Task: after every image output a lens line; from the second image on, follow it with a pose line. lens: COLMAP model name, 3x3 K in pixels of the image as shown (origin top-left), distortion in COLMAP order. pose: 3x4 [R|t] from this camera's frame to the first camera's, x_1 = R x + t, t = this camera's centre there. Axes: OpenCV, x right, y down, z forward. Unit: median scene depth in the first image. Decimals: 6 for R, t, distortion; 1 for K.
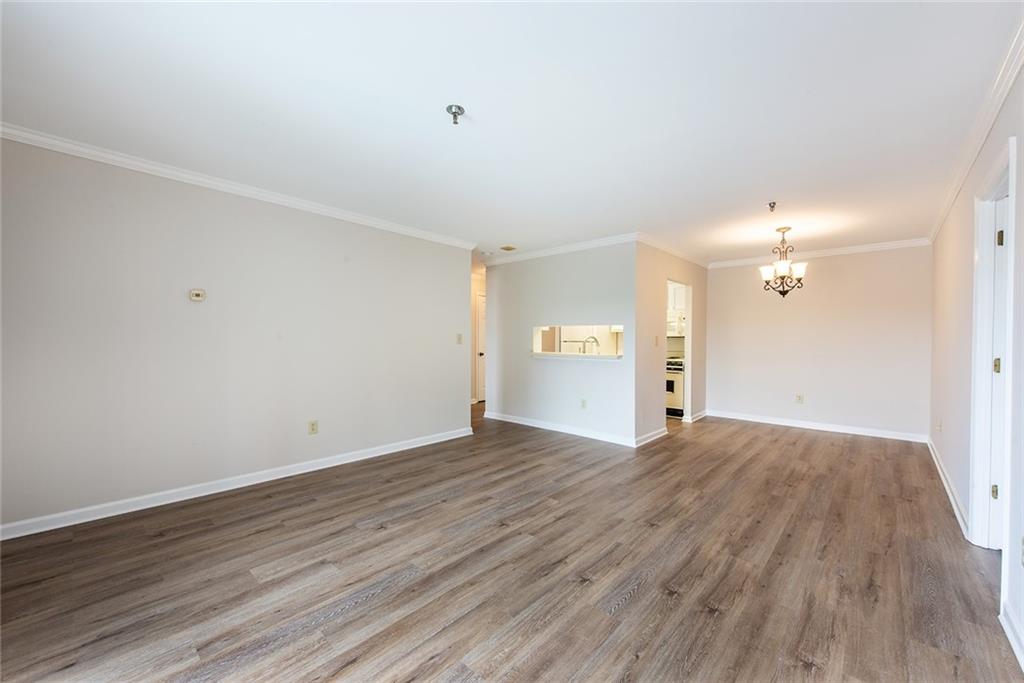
lens RADIAL K [[404.6, 0, 515.5], [0, 404.6, 343.9], [0, 0, 1]] dist [0.003264, 0.000094]
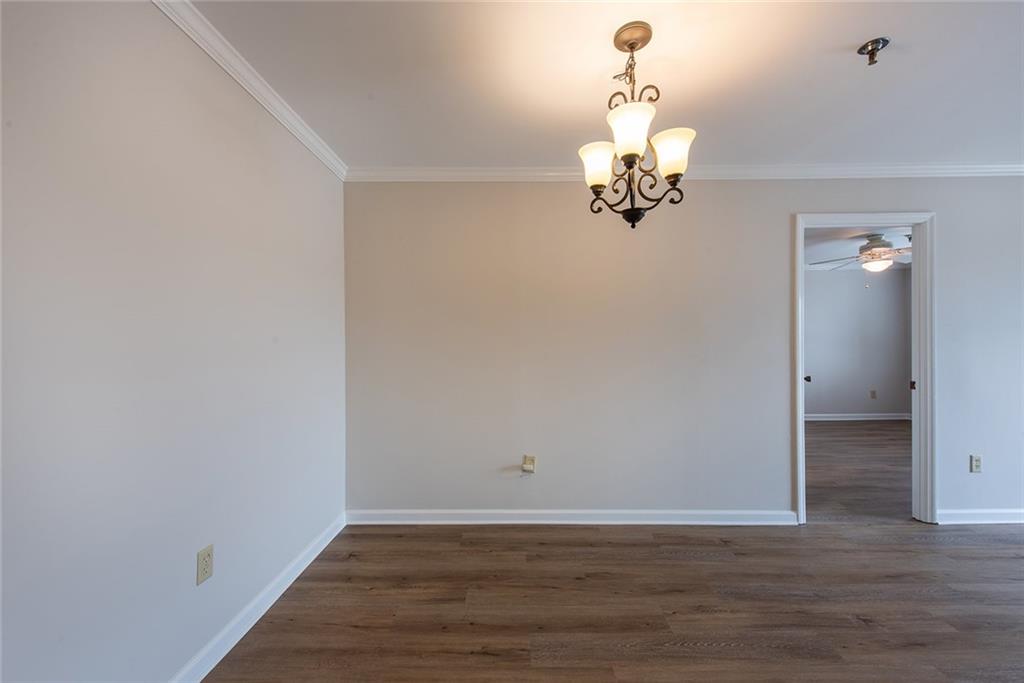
lens RADIAL K [[403.2, 0, 528.4], [0, 403.2, 336.8], [0, 0, 1]] dist [0.000094, -0.000059]
pose [[-0.665793, -0.001564, 0.746135, 0.446047], [0.012504, 0.999834, 0.013254, -0.027252], [-0.746031, 0.018154, -0.665663, 1.289206]]
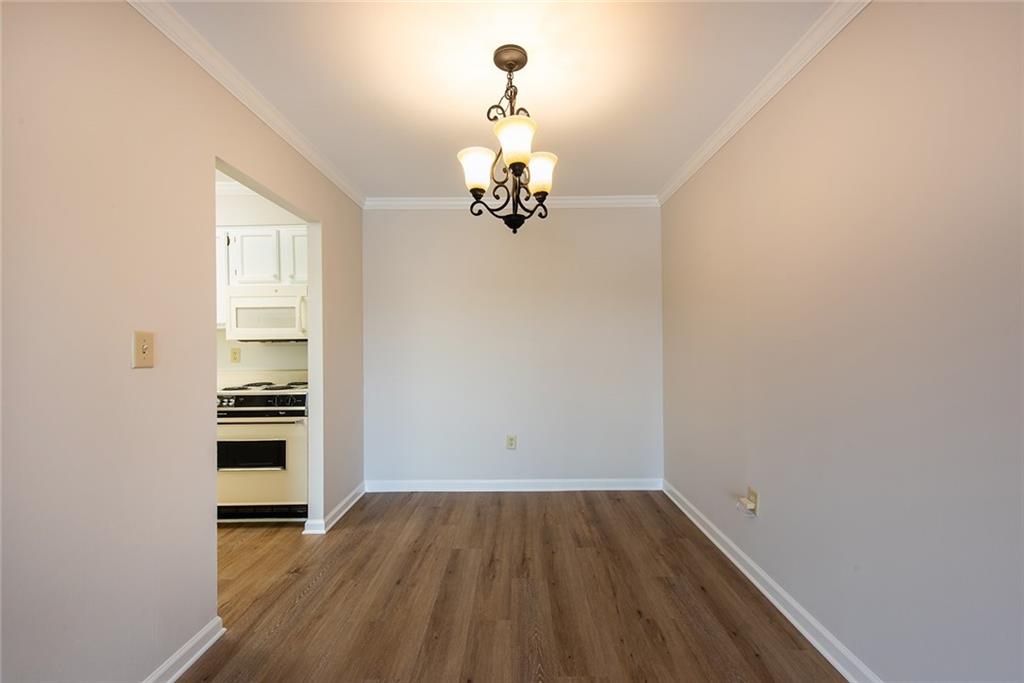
lens RADIAL K [[404.6, 0, 515.5], [0, 404.6, 343.9], [0, 0, 1]] dist [0.003264, 0.000094]
pose [[0.746654, -0.013874, 0.665067, 0.398735], [0.022132, 0.999747, -0.003992, -0.007634], [-0.664844, 0.017700, 0.746773, 0.704199]]
